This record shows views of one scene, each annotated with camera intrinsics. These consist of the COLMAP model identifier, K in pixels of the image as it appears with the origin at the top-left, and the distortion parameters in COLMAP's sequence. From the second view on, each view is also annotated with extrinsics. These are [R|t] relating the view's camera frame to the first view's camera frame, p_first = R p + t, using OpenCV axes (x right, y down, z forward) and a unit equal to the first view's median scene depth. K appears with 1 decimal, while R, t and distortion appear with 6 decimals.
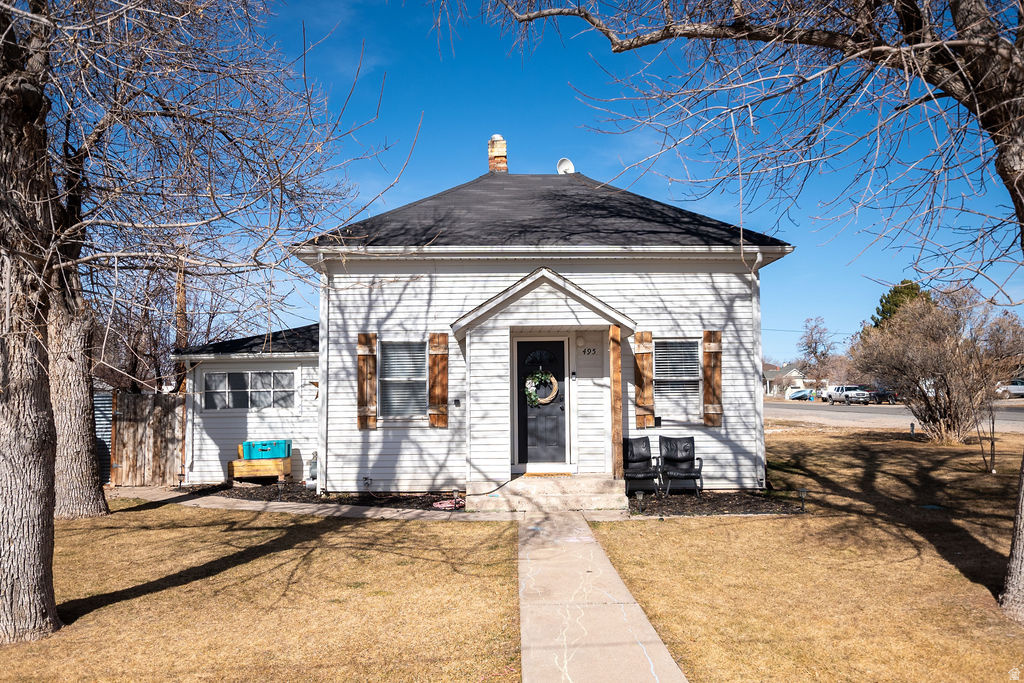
lens RADIAL K [[800.7, 0, 508.2], [0, 800.7, 342.2], [0, 0, 1]] dist [0.003582, 0.009038]
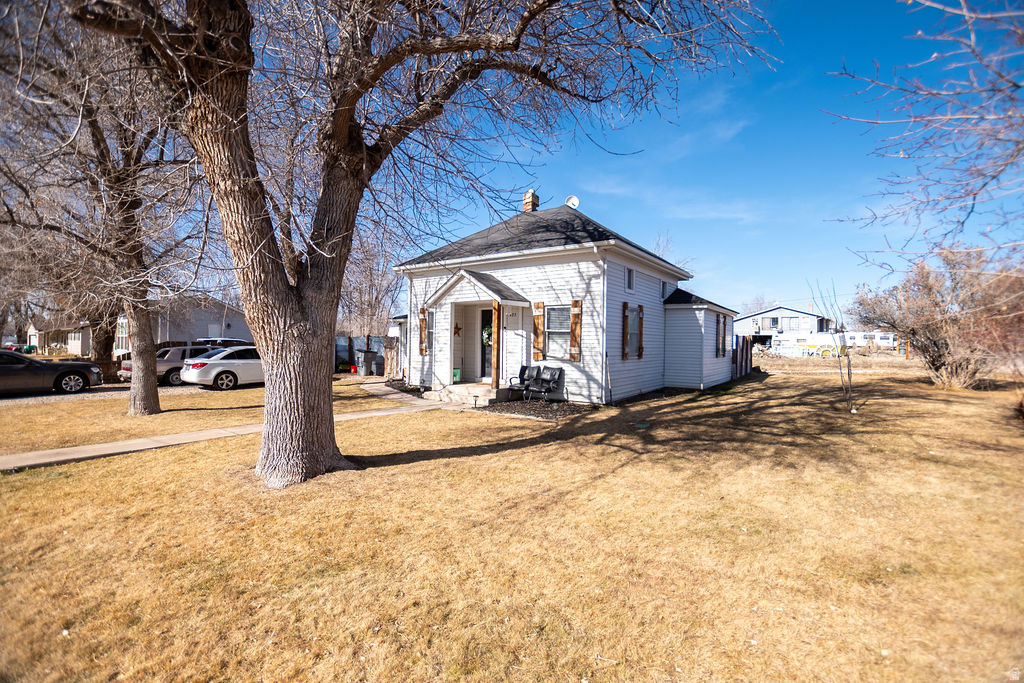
lens RADIAL K [[460.3, 0, 511.4], [0, 460.3, 336.7], [0, 0, 1]] dist [-0.030901, 0.001825]
pose [[0.797313, 0.011156, -0.603463, 0.709921], [0.028085, 0.998060, 0.055558, 0.003692], [0.602913, -0.061246, 0.795453, 0.219110]]
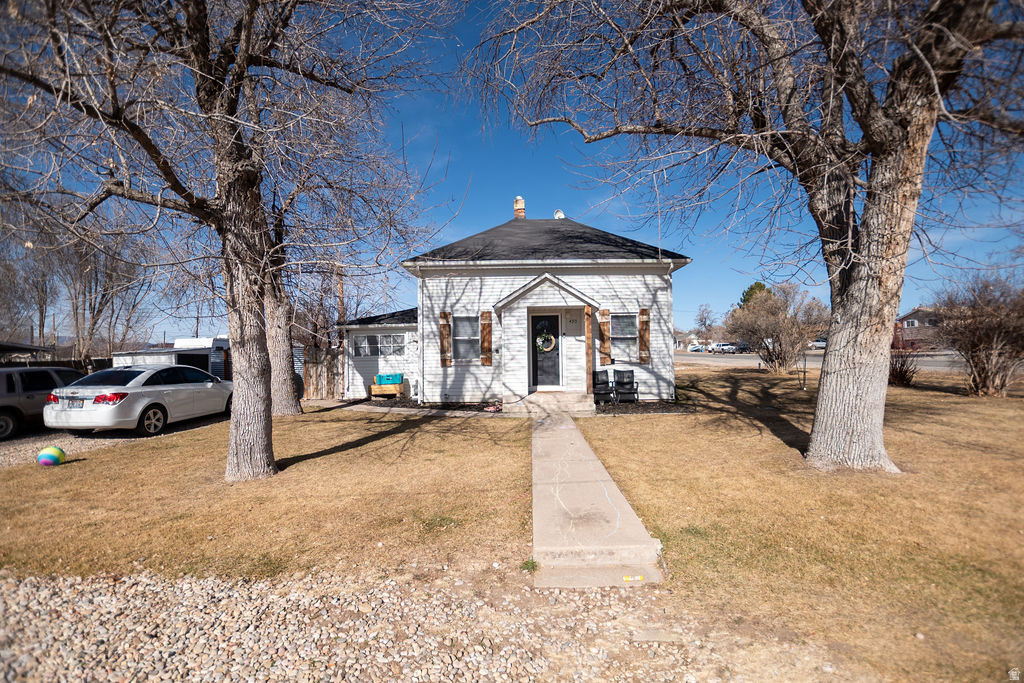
lens RADIAL K [[460.3, 0, 516.5], [0, 460.3, 342.7], [0, 0, 1]] dist [-0.030901, 0.001825]
pose [[0.999667, -0.007301, -0.024756, 0.003397], [0.008482, 0.998814, 0.047938, 0.009433], [0.024376, -0.048132, 0.998543, 0.002307]]
